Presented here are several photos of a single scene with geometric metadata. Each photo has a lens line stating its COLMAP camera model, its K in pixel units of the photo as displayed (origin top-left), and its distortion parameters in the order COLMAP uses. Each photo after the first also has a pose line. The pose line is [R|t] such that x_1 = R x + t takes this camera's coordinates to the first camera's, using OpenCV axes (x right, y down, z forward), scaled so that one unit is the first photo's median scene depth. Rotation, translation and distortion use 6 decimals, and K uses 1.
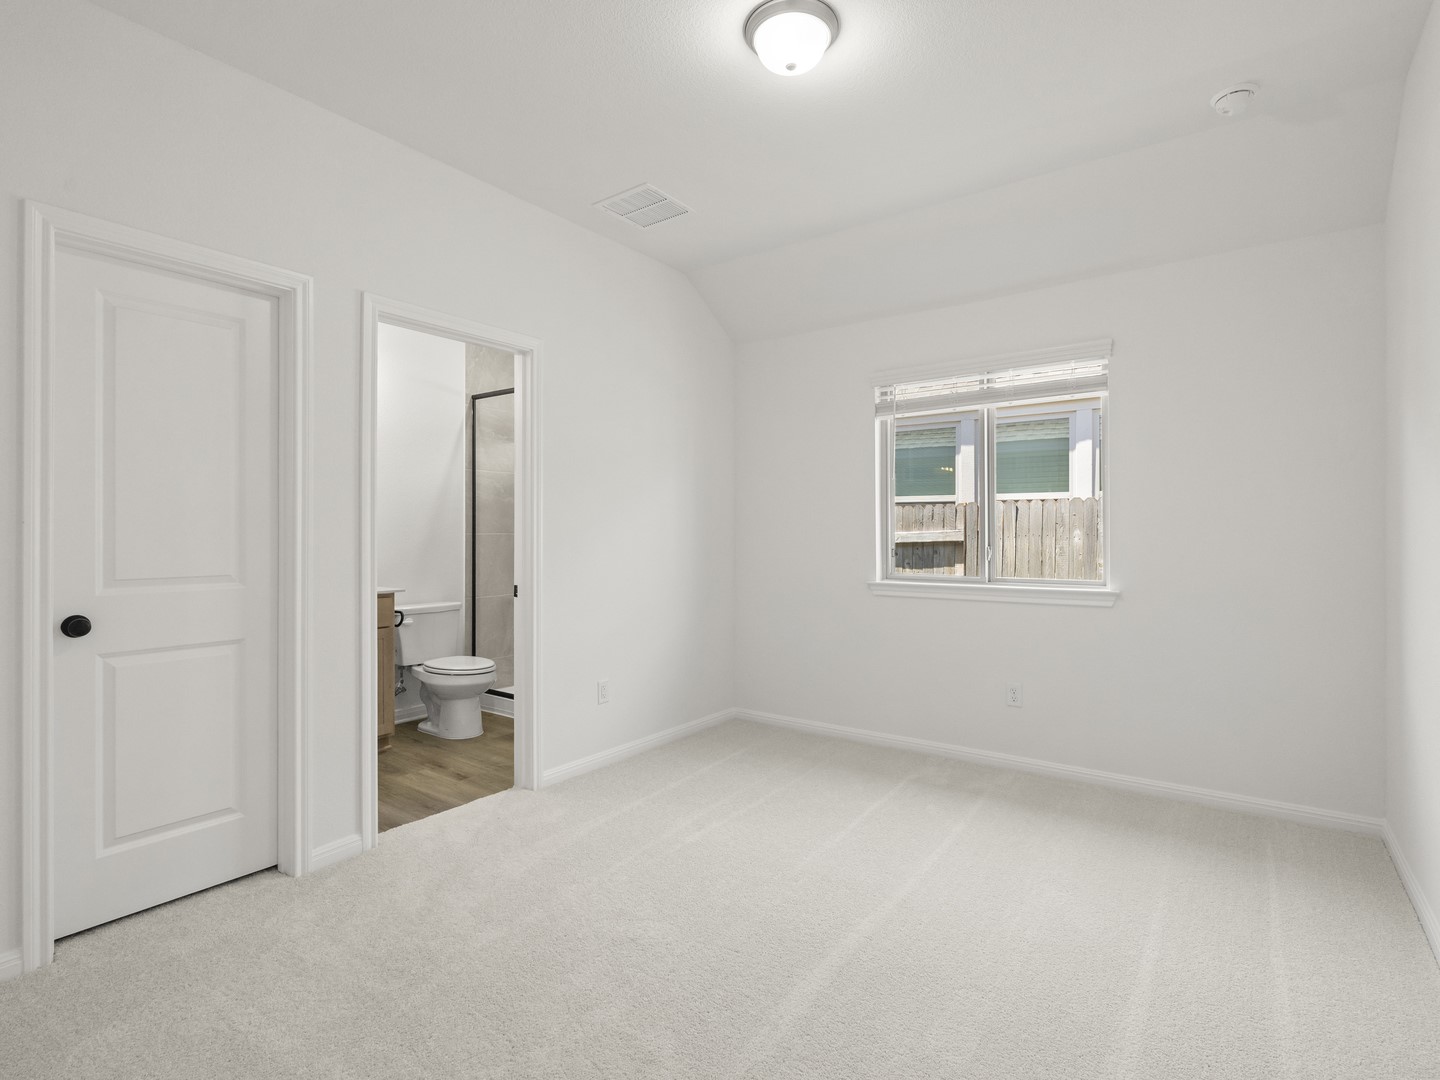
lens RADIAL K [[728.3, 0, 725.0], [0, 728.3, 530.5], [0, 0, 1]] dist [-0.000577, -0.000204]
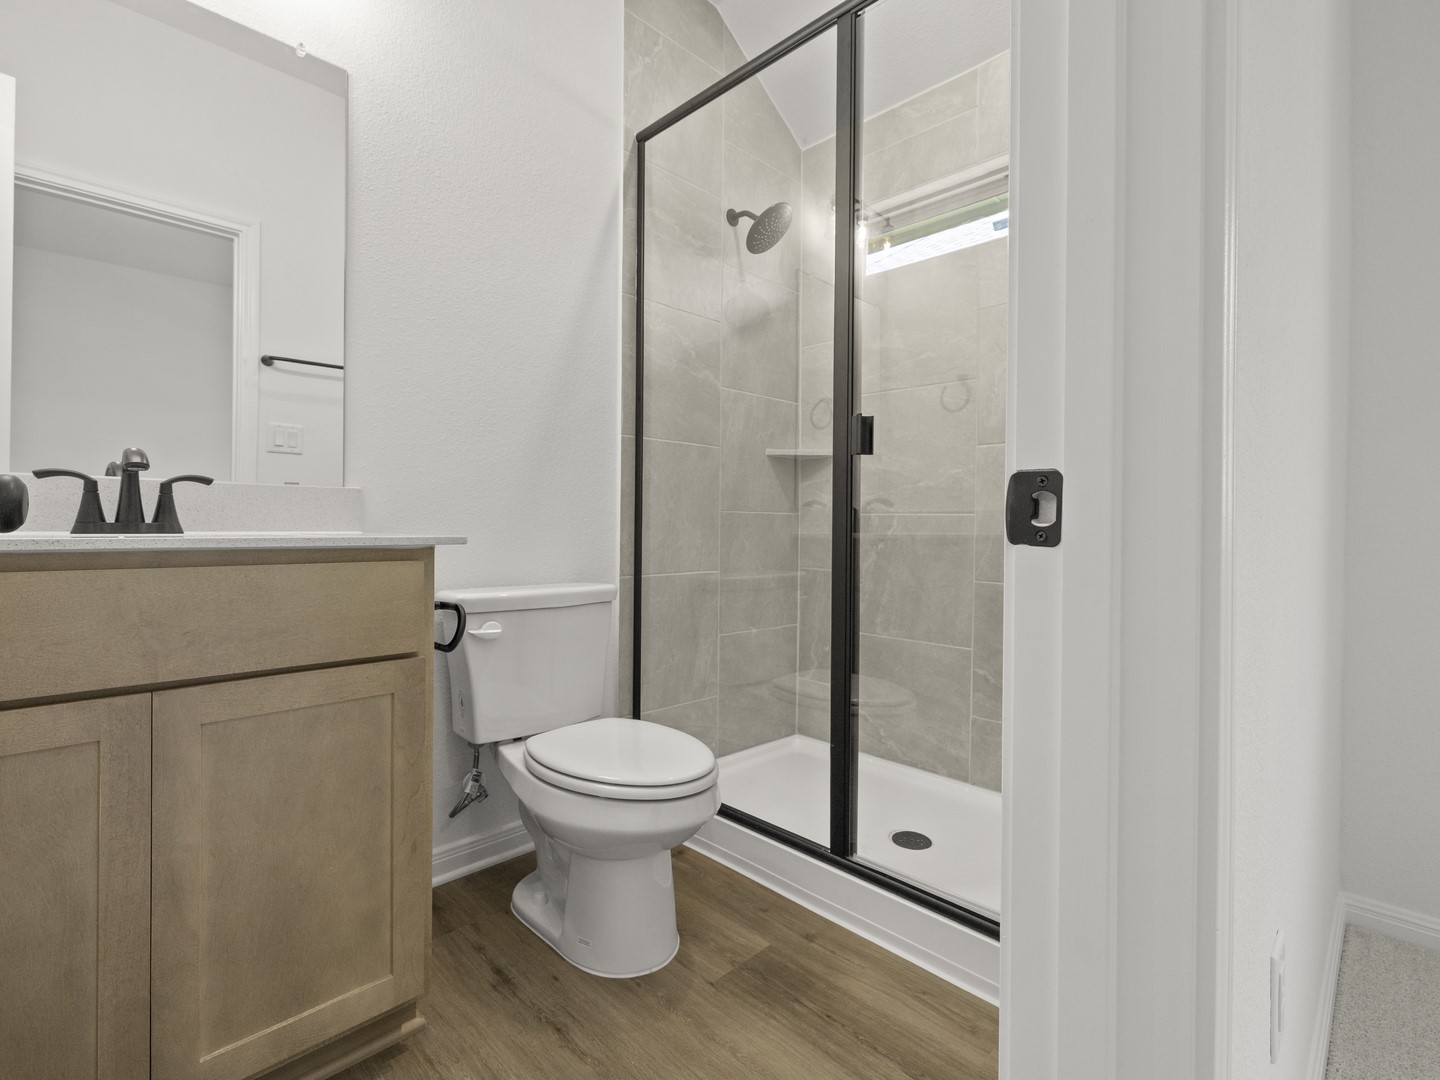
lens RADIAL K [[679.9, 0, 718.9], [0, 679.9, 529.7], [0, 0, 1]] dist [0.001215, 0.000588]
pose [[0.988512, 0.007021, -0.150977, -0.231963], [-0.006830, 0.999975, 0.001788, 0.062743], [0.150986, -0.000736, 0.988536, 0.588919]]
